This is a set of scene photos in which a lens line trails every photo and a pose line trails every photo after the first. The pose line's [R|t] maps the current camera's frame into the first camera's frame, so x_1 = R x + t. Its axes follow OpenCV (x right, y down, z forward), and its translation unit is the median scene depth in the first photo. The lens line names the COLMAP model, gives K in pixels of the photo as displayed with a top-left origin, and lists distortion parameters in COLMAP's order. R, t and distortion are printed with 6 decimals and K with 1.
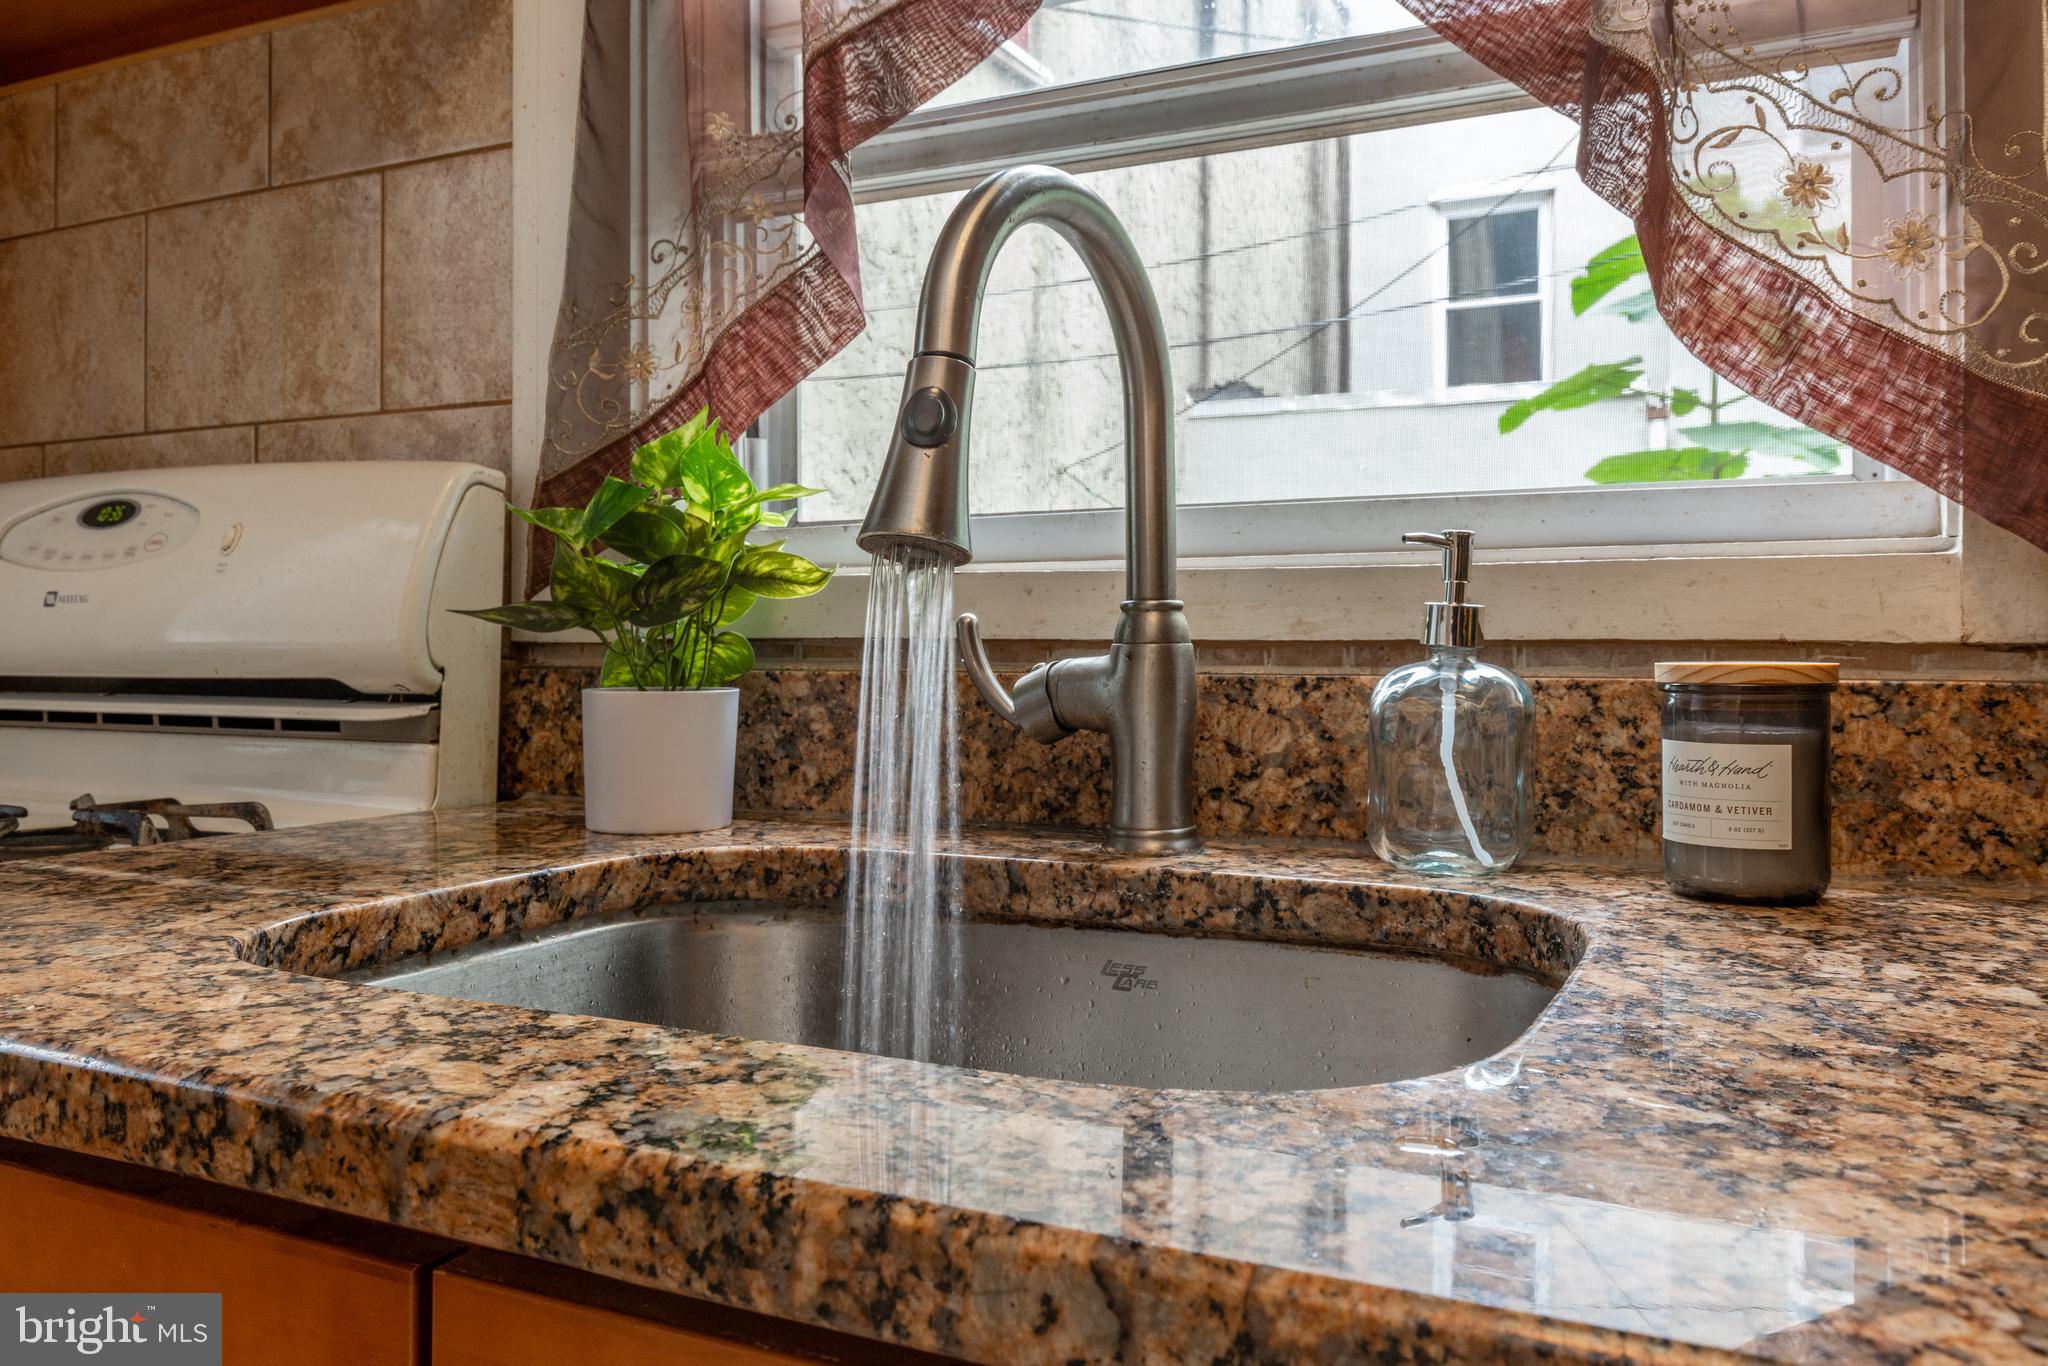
lens RADIAL K [[1565.1, 0, 1030.8], [0, 1565.1, 664.5], [0, 0, 1]] dist [-0.008161, 0.000854]
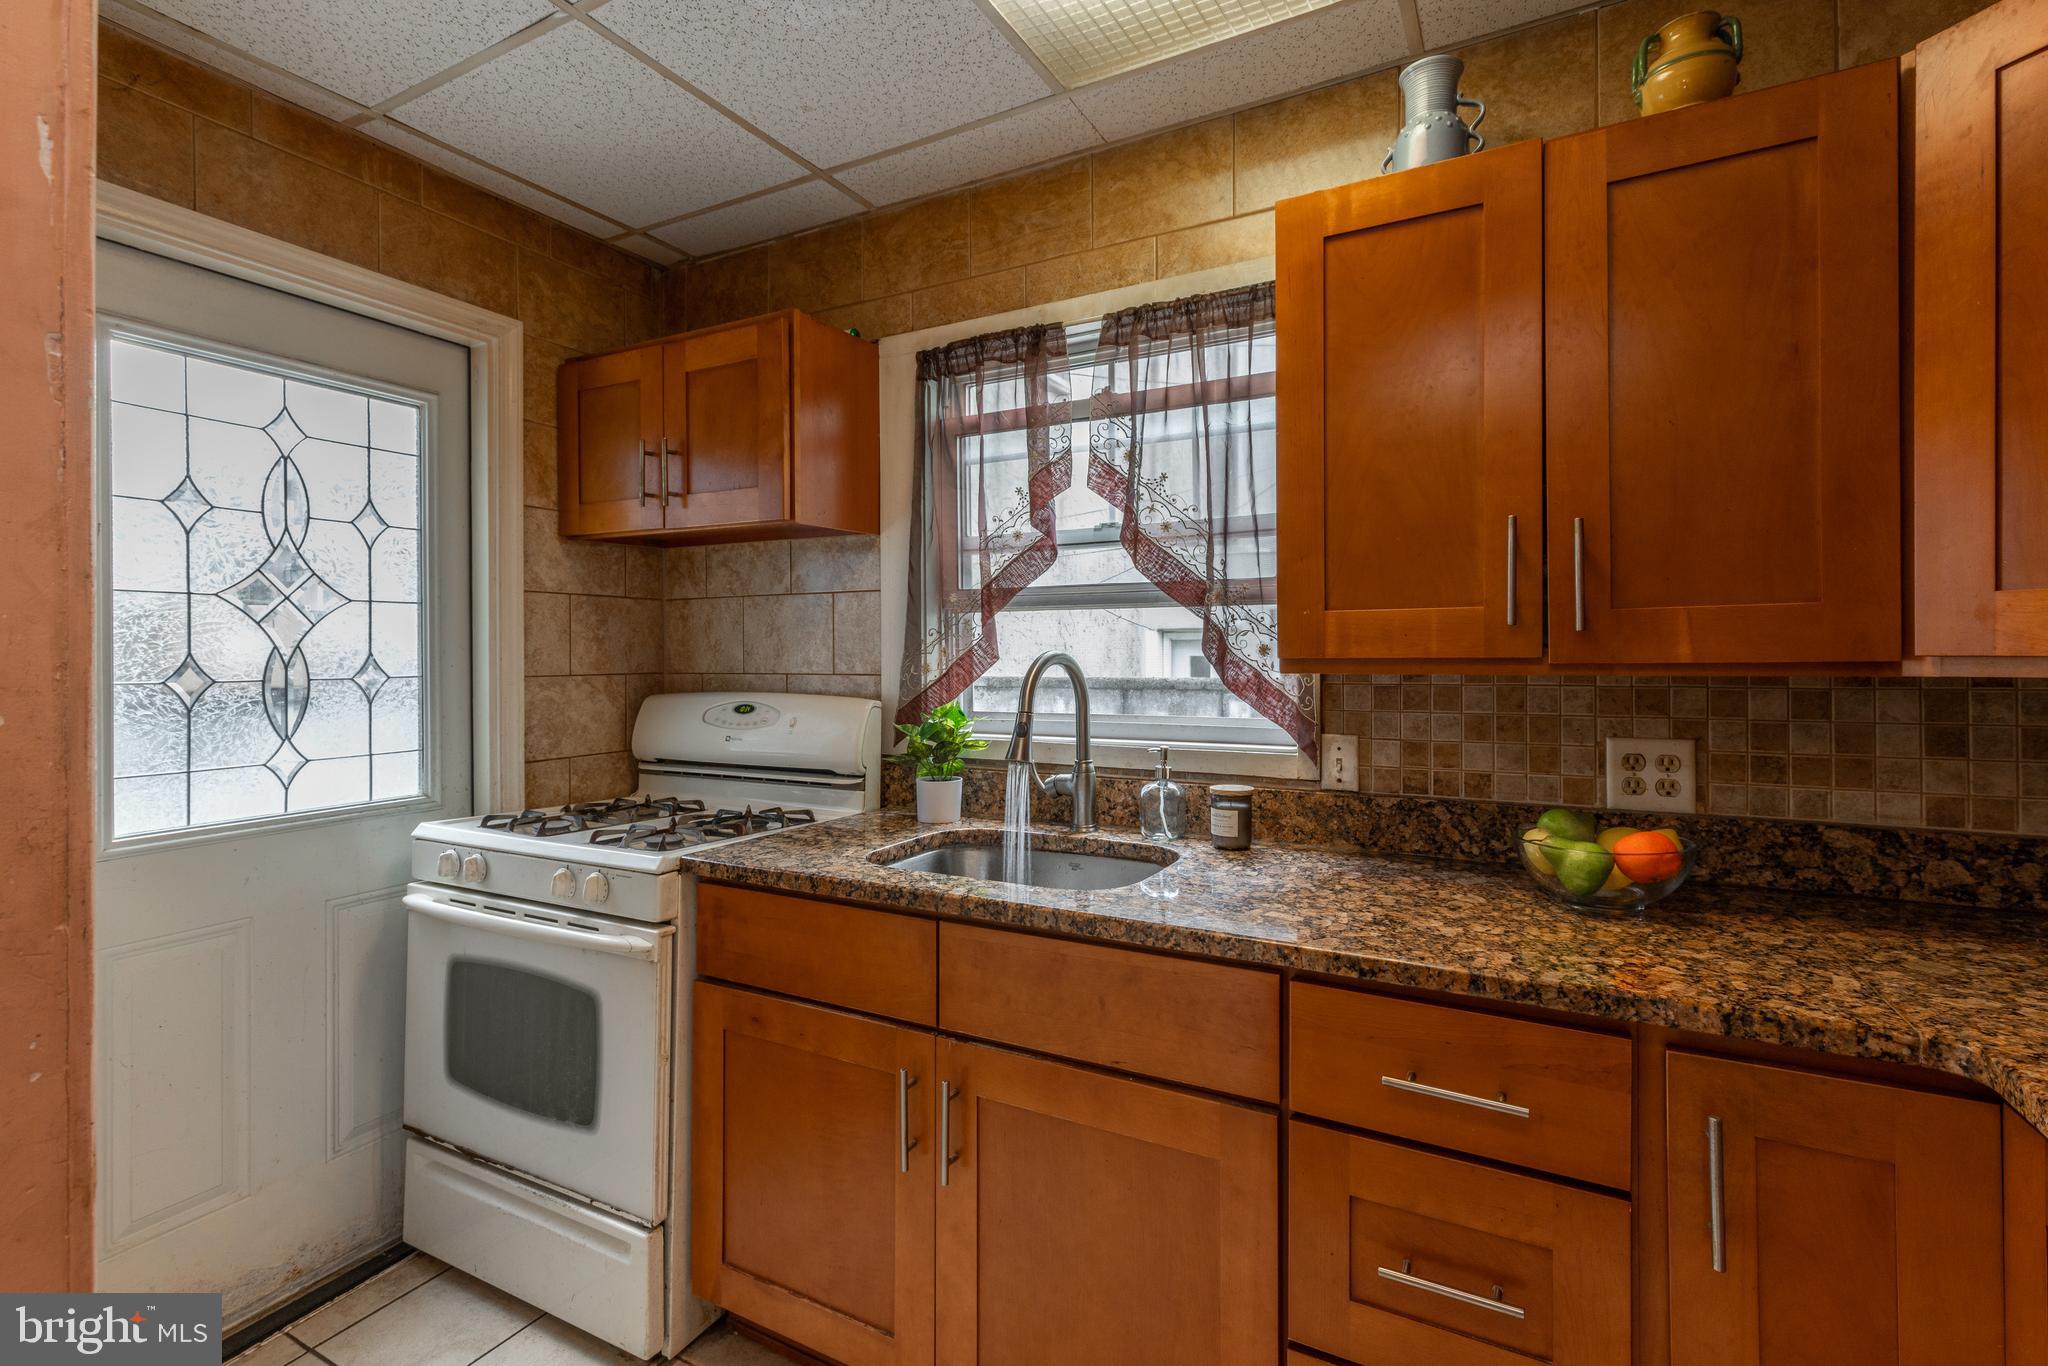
lens RADIAL K [[929.1, 0, 1011.3], [0, 929.1, 673.9], [0, 0, 1]] dist [-0.000897, 0.000037]
pose [[0.998451, -0.006278, -0.055290, 0.030746], [0.006539, 0.999968, 0.004532, -0.234643], [0.055260, -0.004887, 0.998460, -1.054517]]
